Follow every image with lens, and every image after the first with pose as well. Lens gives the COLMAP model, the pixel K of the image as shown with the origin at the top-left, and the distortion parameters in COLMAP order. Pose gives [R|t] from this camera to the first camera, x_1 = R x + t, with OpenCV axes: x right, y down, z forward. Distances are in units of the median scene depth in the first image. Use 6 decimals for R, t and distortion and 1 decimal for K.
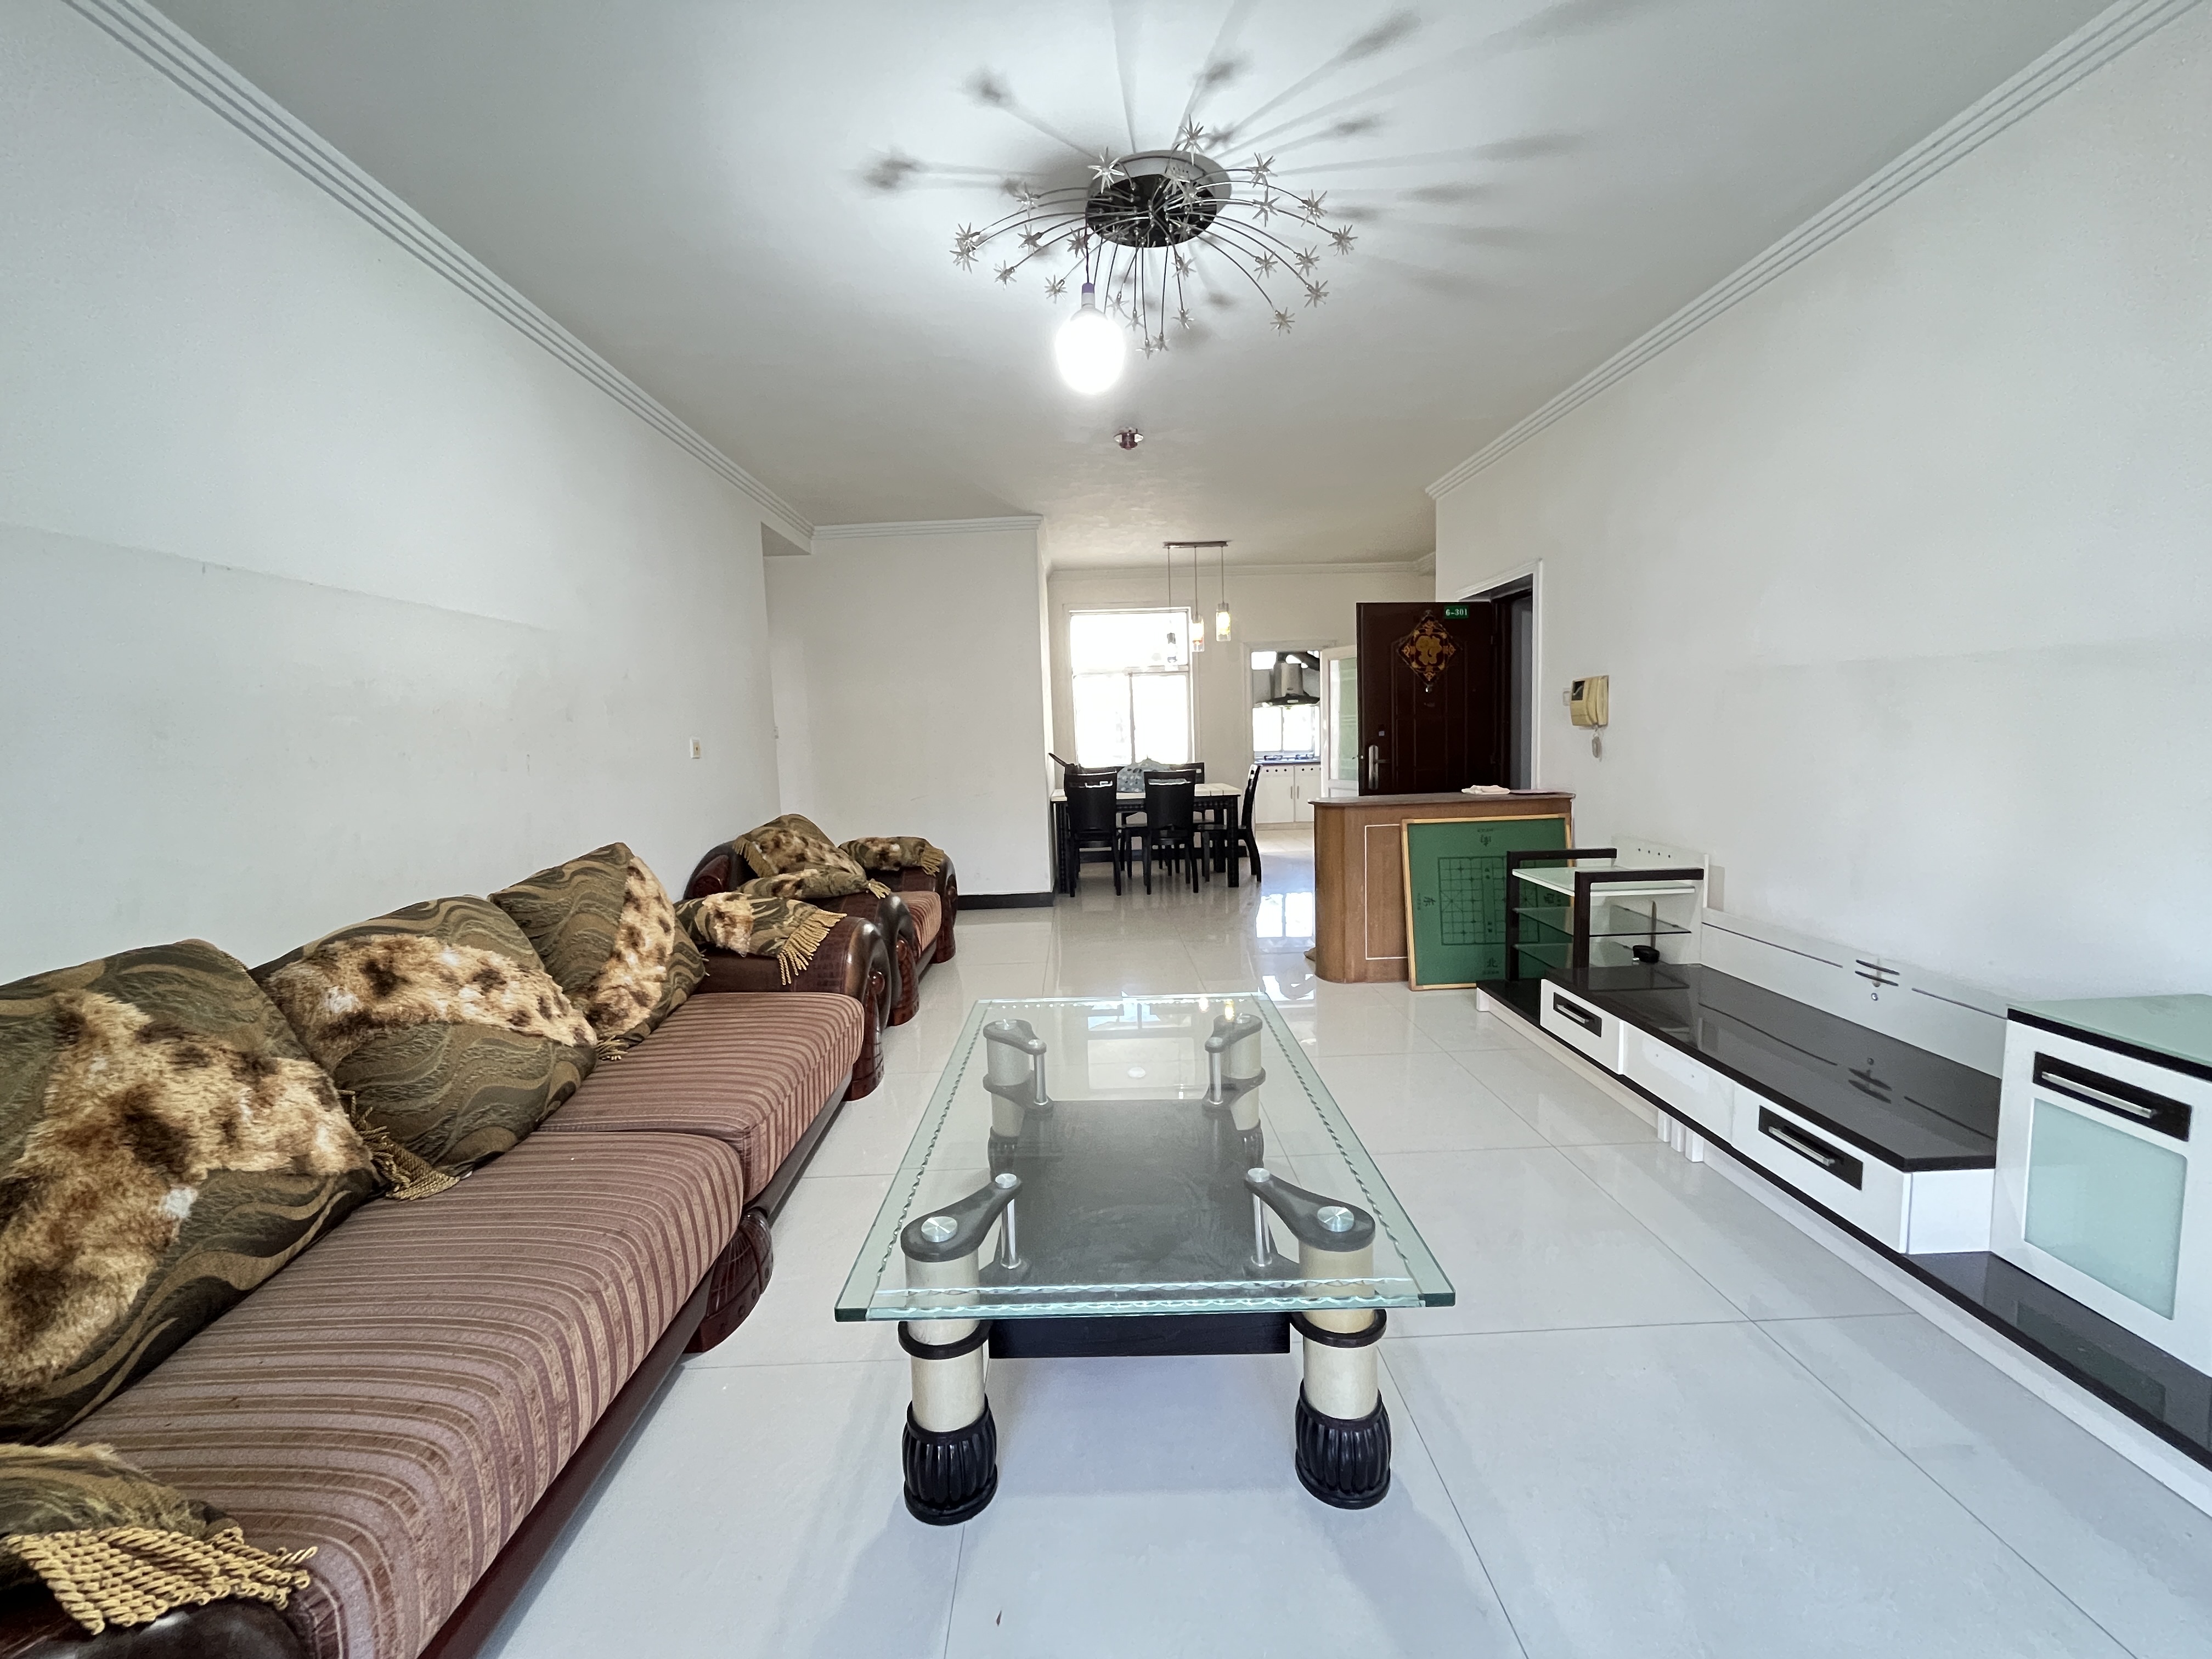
lens RADIAL K [[900.1, 0, 1107.4], [0, 900.1, 831.6], [0, 0, 1]] dist [-0.003484, -0.000538]
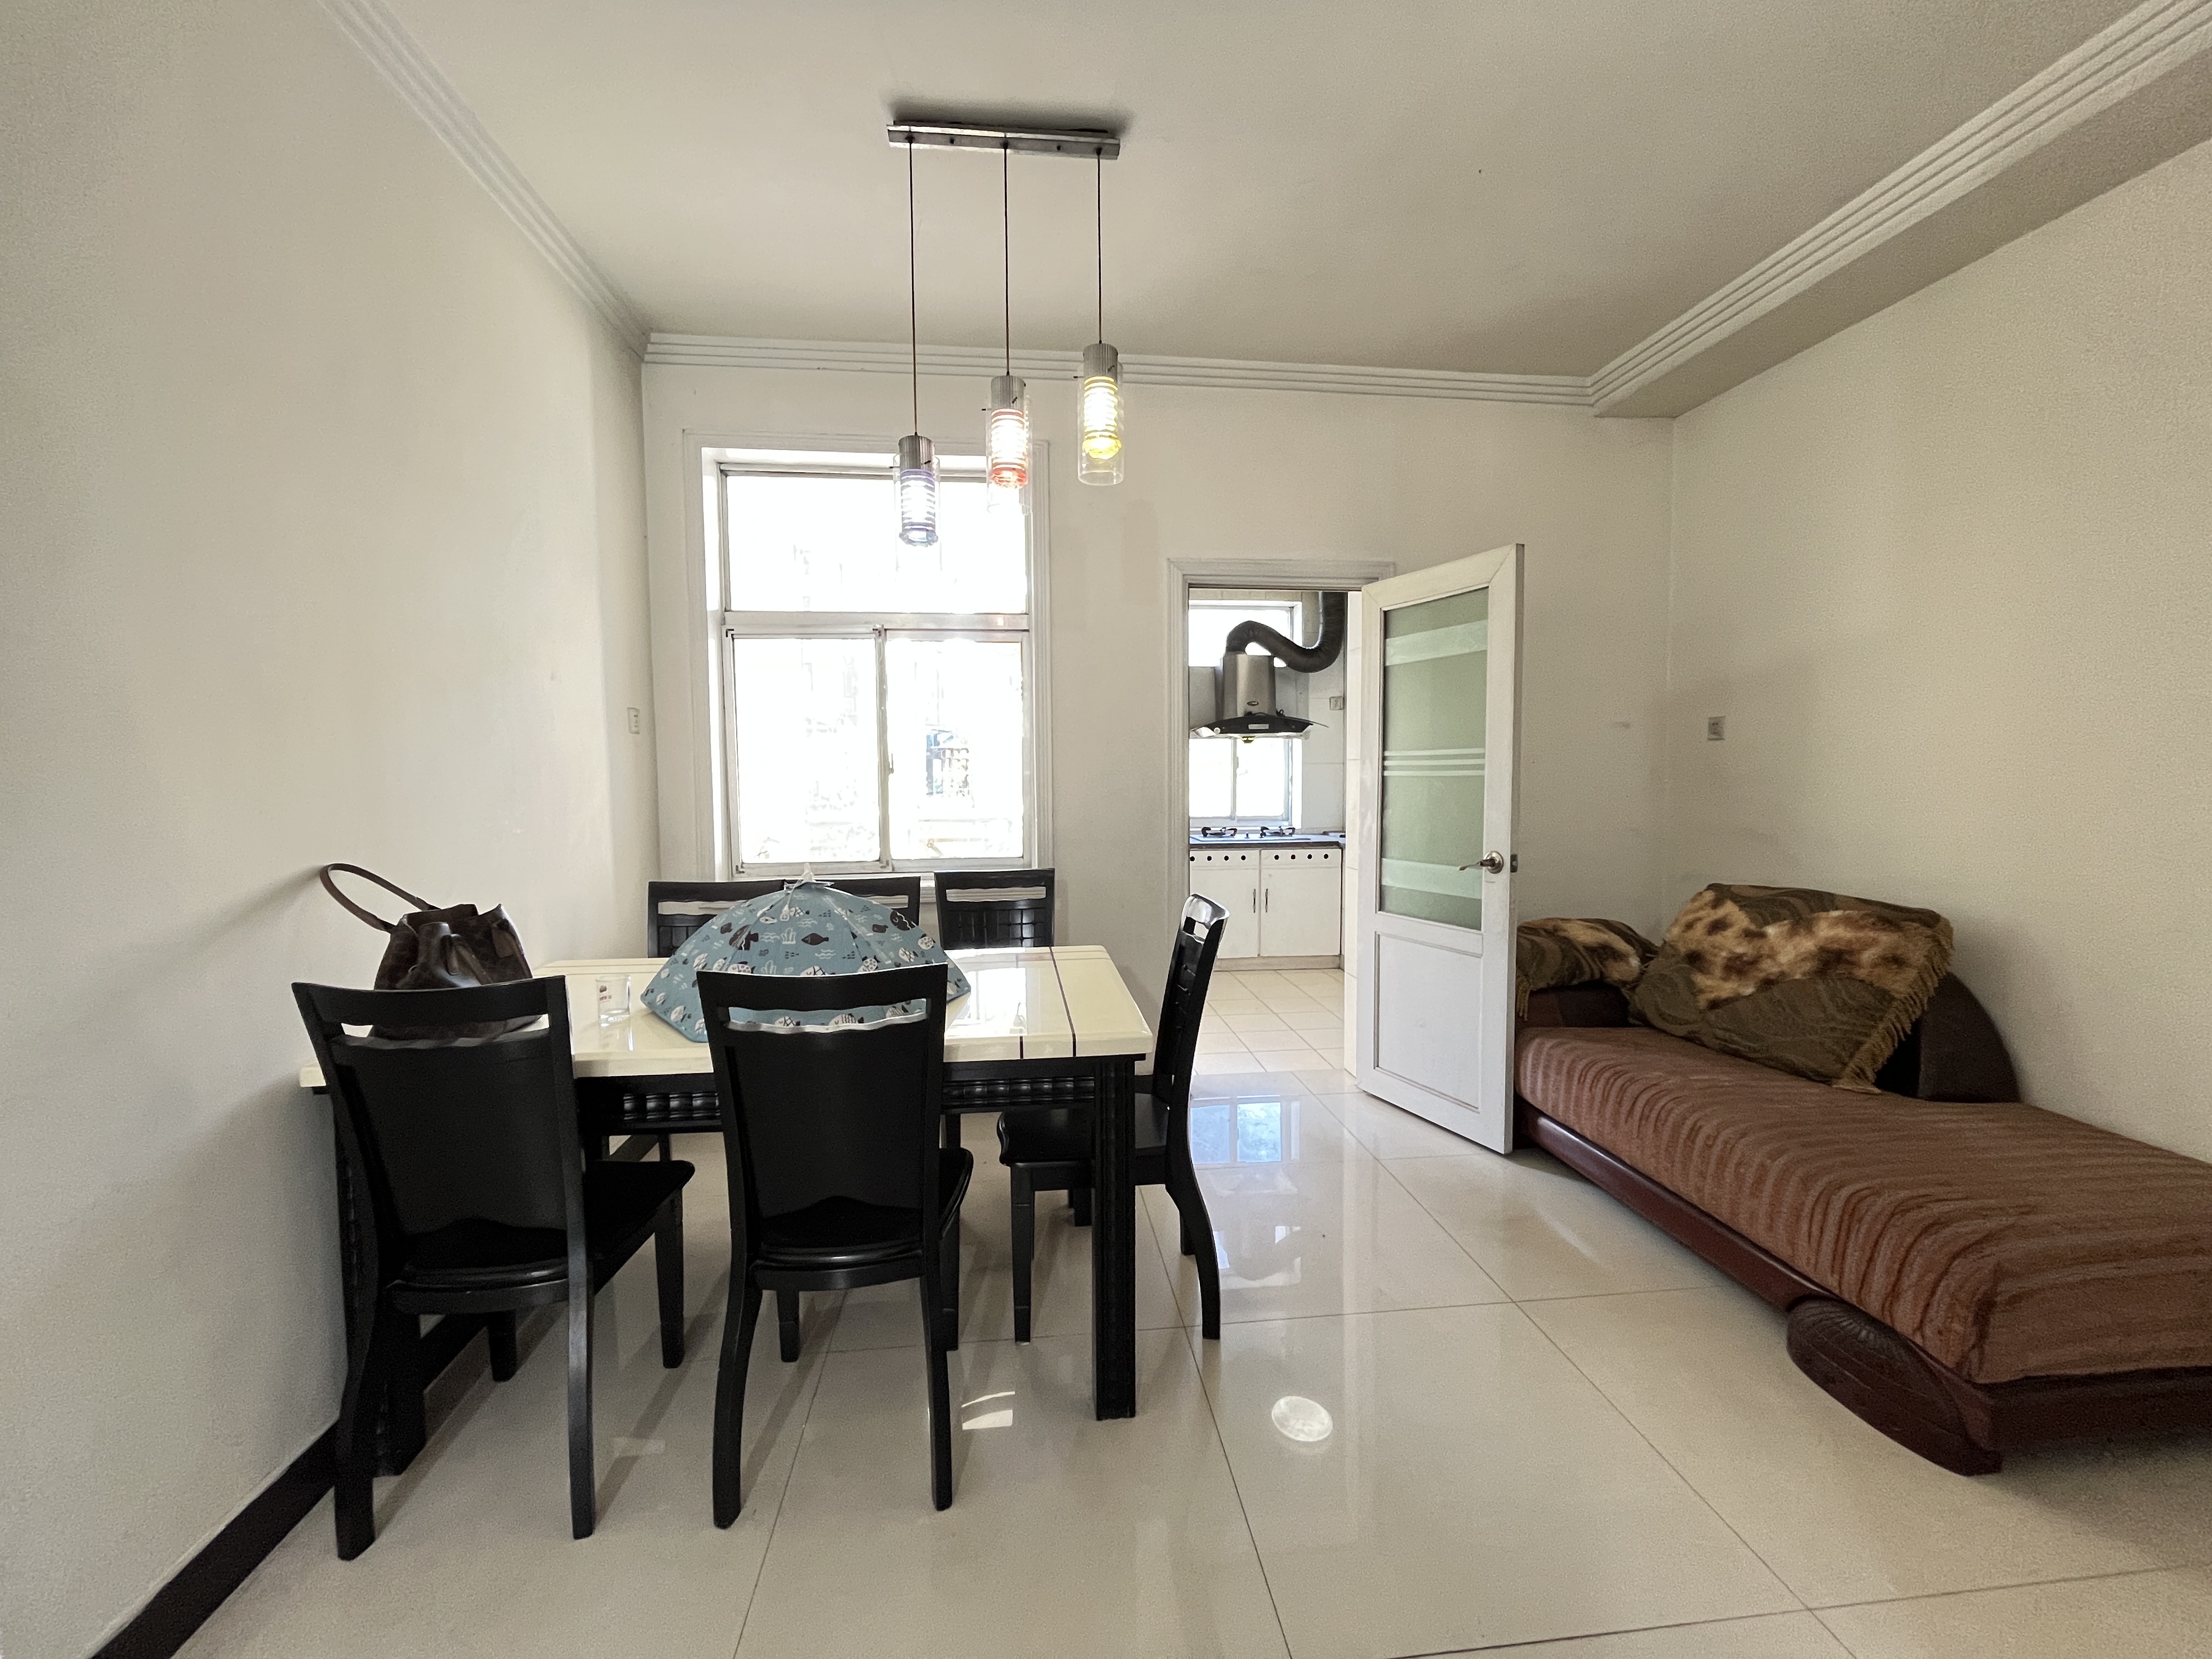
lens RADIAL K [[900.1, 0, 1102.2], [0, 900.1, 824.5], [0, 0, 1]] dist [-0.003484, -0.000538]
pose [[0.996741, 0.027687, 0.075764, 0.076907], [-0.023714, 0.998321, -0.052843, -0.057902], [-0.077100, 0.050874, 0.995725, 0.484709]]
